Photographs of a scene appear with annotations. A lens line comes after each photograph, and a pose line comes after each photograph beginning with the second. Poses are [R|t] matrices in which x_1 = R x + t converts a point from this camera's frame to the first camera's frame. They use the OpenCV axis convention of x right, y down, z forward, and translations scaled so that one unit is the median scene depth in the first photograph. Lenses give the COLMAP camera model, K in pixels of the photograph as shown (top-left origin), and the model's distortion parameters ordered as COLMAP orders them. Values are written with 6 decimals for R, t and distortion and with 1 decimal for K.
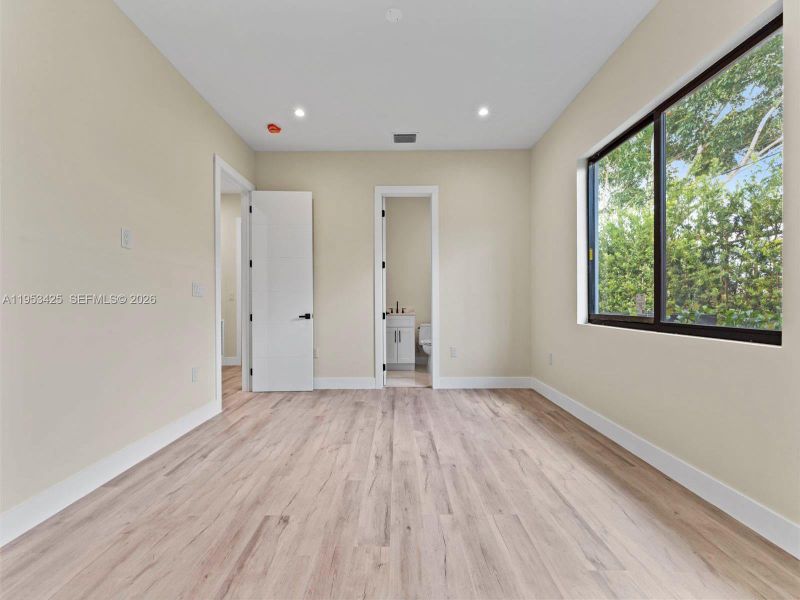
lens RADIAL K [[323.2, 0, 397.0], [0, 323.2, 305.4], [0, 0, 1]] dist [-0.000886, -0.000270]
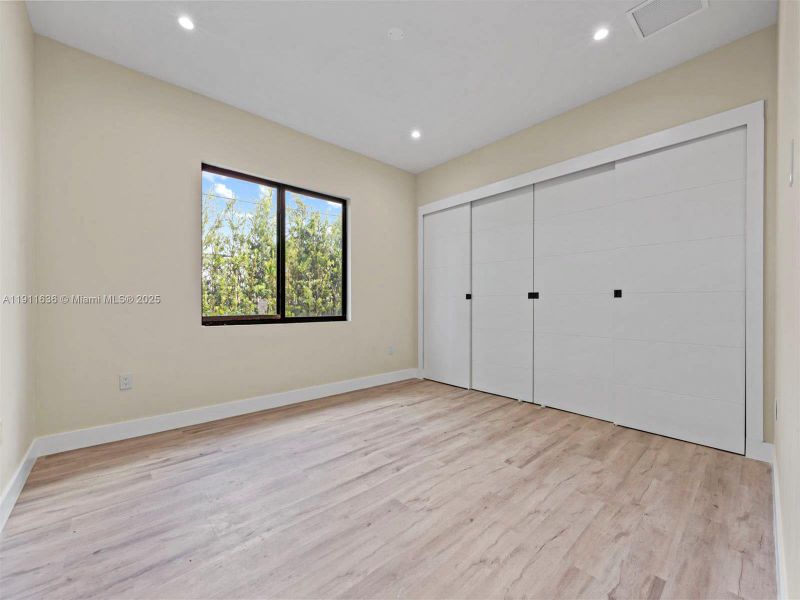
lens RADIAL K [[323.2, 0, 397.0], [0, 323.2, 305.4], [0, 0, 1]] dist [-0.000886, -0.000270]
pose [[-0.662512, -0.000490, 0.749051, -0.774788], [0.010299, 0.999899, 0.009763, -0.017671], [-0.748981, 0.014183, -0.662440, 1.642459]]
